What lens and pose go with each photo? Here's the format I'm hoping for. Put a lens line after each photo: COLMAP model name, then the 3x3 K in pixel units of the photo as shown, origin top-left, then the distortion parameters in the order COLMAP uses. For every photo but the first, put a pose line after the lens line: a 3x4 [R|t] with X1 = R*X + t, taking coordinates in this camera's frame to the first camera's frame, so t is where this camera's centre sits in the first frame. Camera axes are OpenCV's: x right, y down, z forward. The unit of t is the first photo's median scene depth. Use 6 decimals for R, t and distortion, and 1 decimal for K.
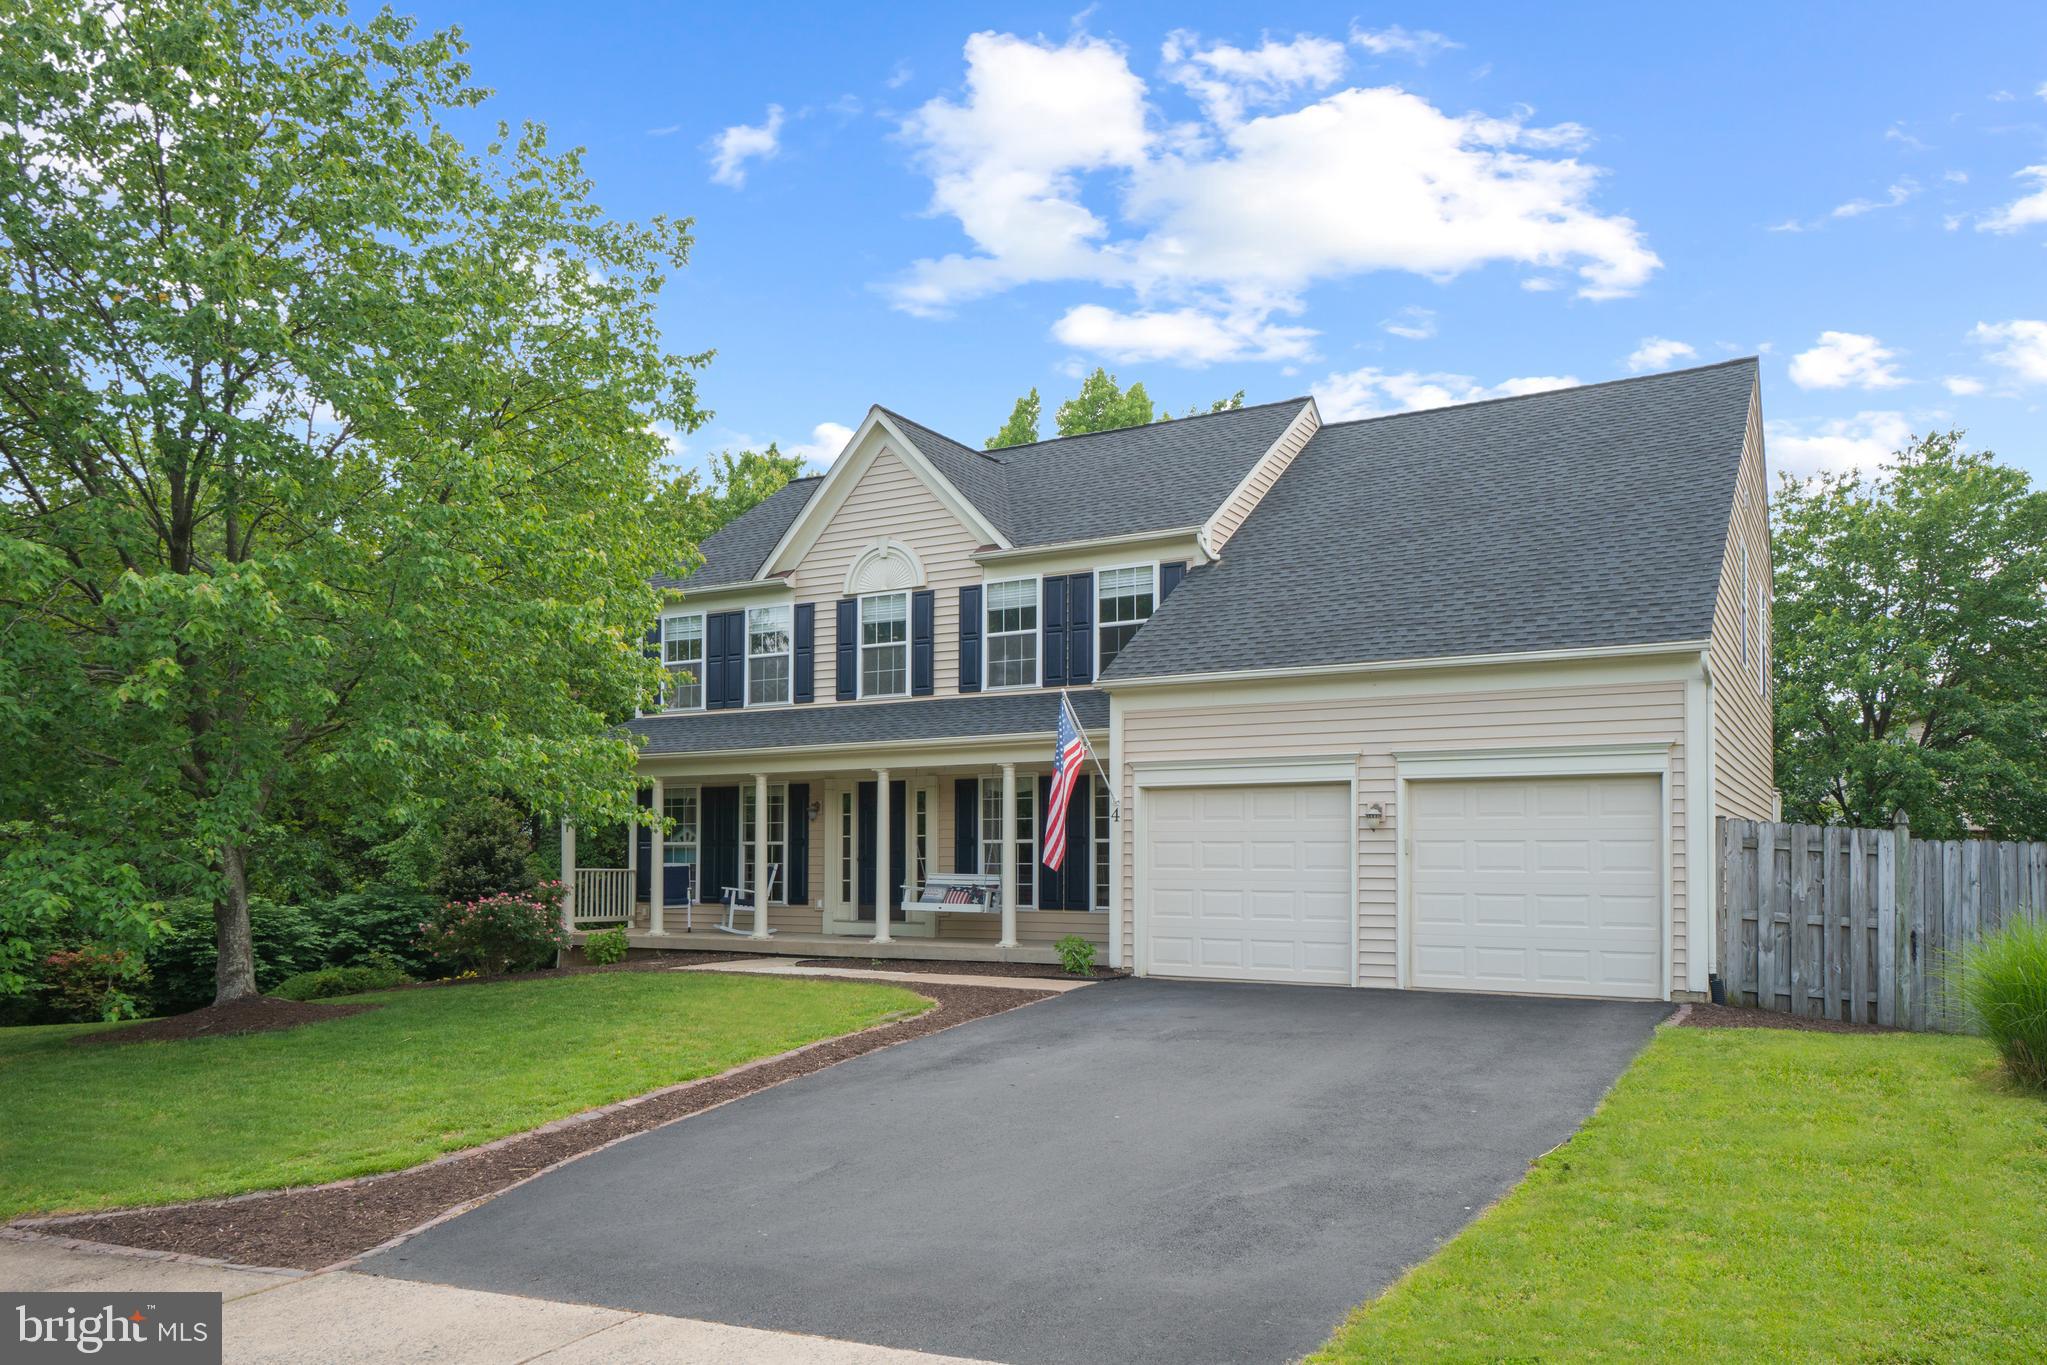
lens RADIAL K [[1492.4, 0, 995.7], [0, 1492.4, 789.4], [0, 0, 1]] dist [-0.006390, -0.001184]
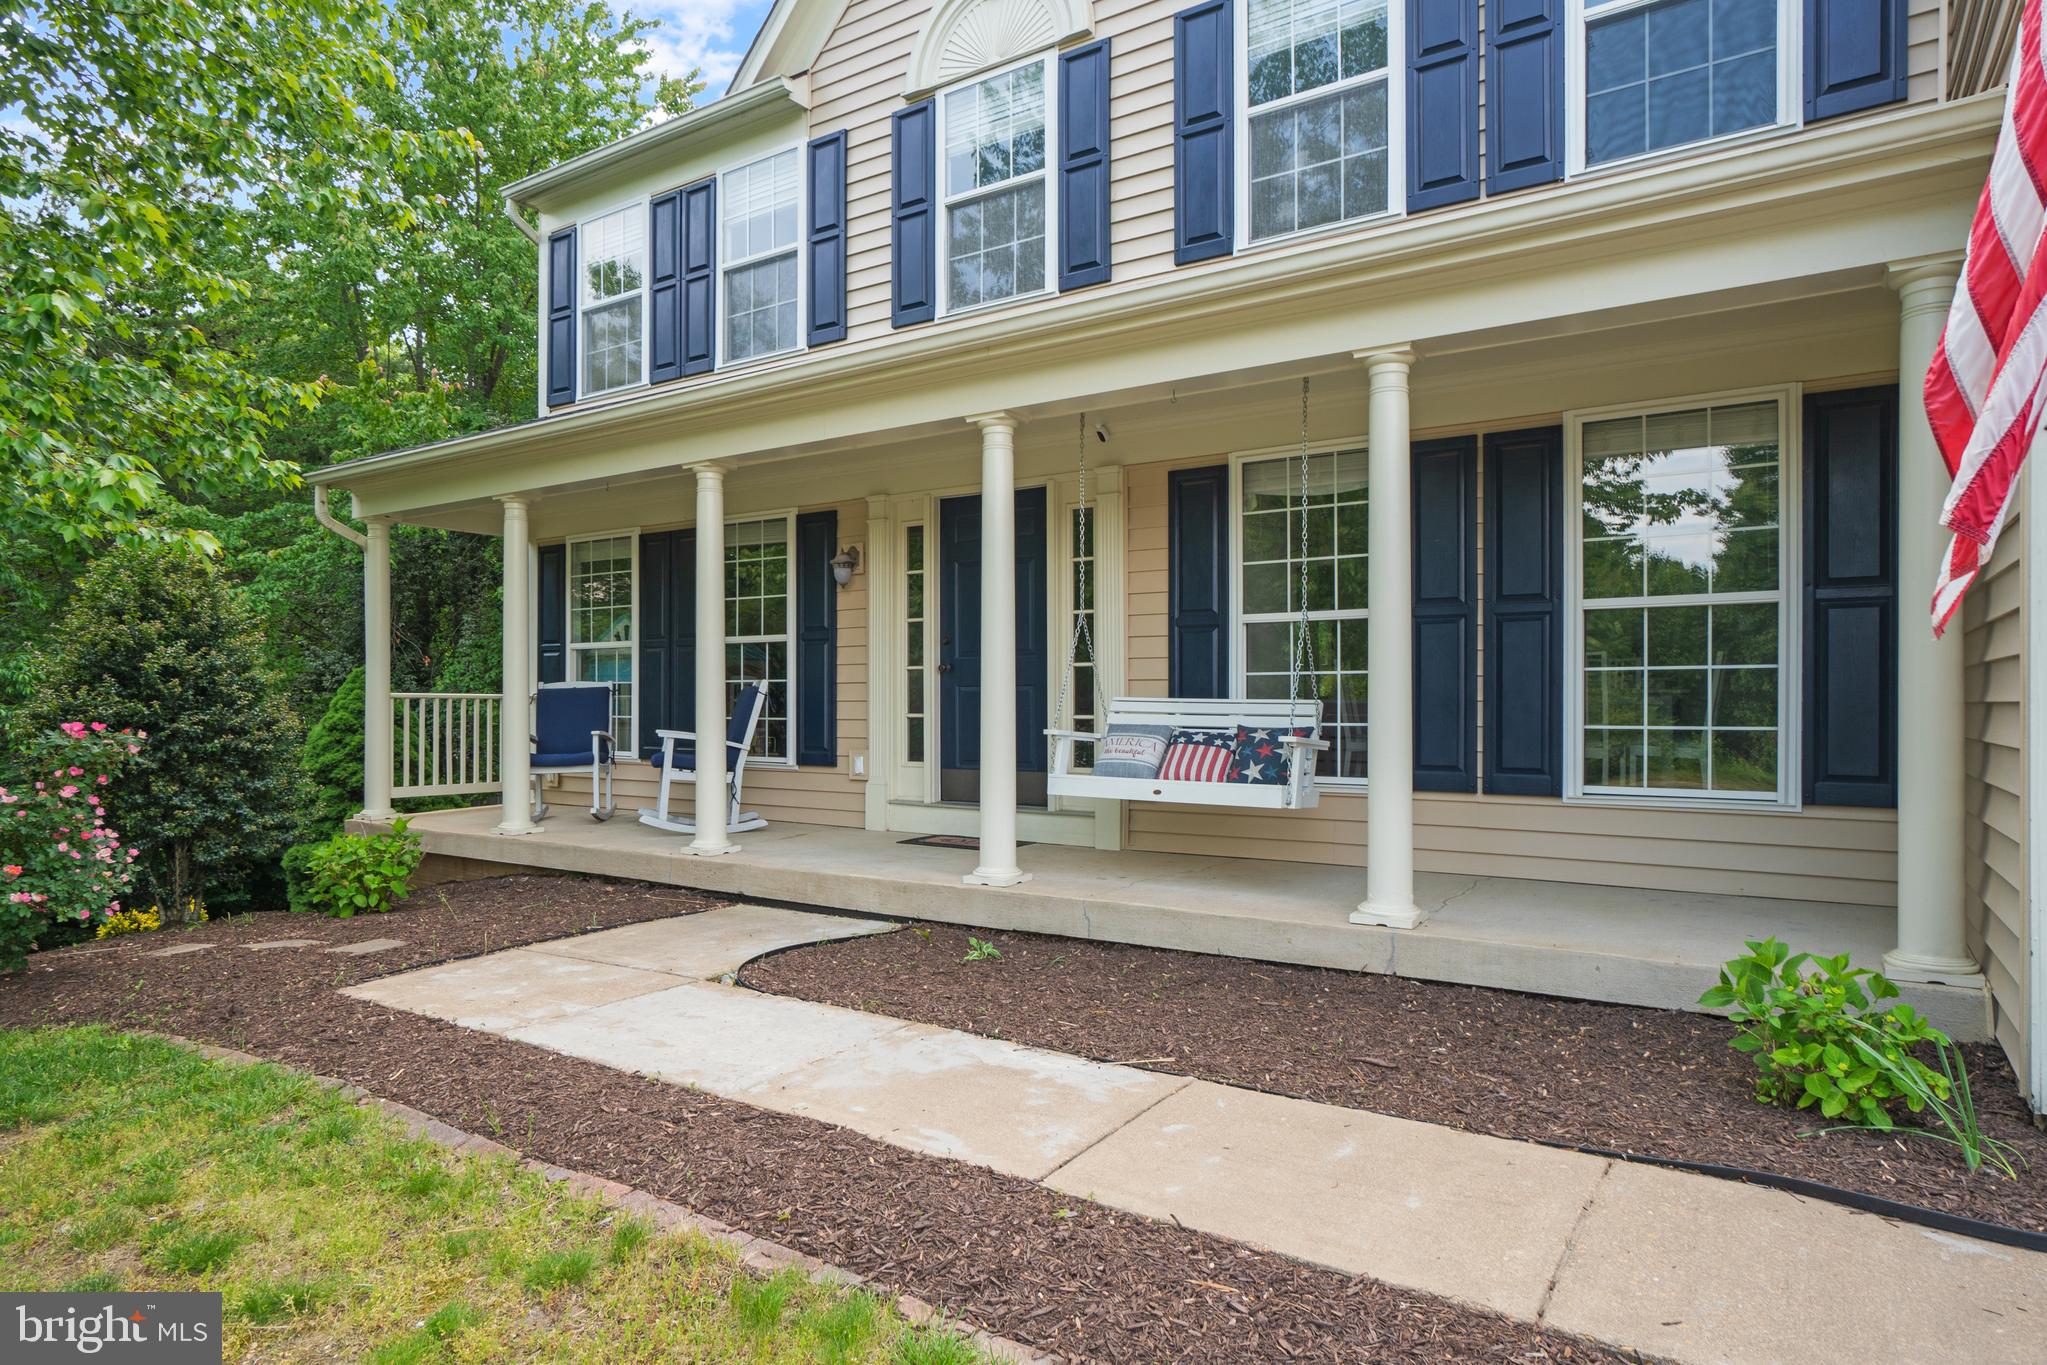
lens RADIAL K [[1227.2, 0, 1007.1], [0, 1227.2, 712.3], [0, 0, 1]] dist [-0.024363, 0.000693]
pose [[0.998125, -0.000524, -0.061201, -0.050550], [0.004086, 0.998303, 0.058095, 0.039494], [0.061067, -0.058236, 0.996433, 0.647800]]
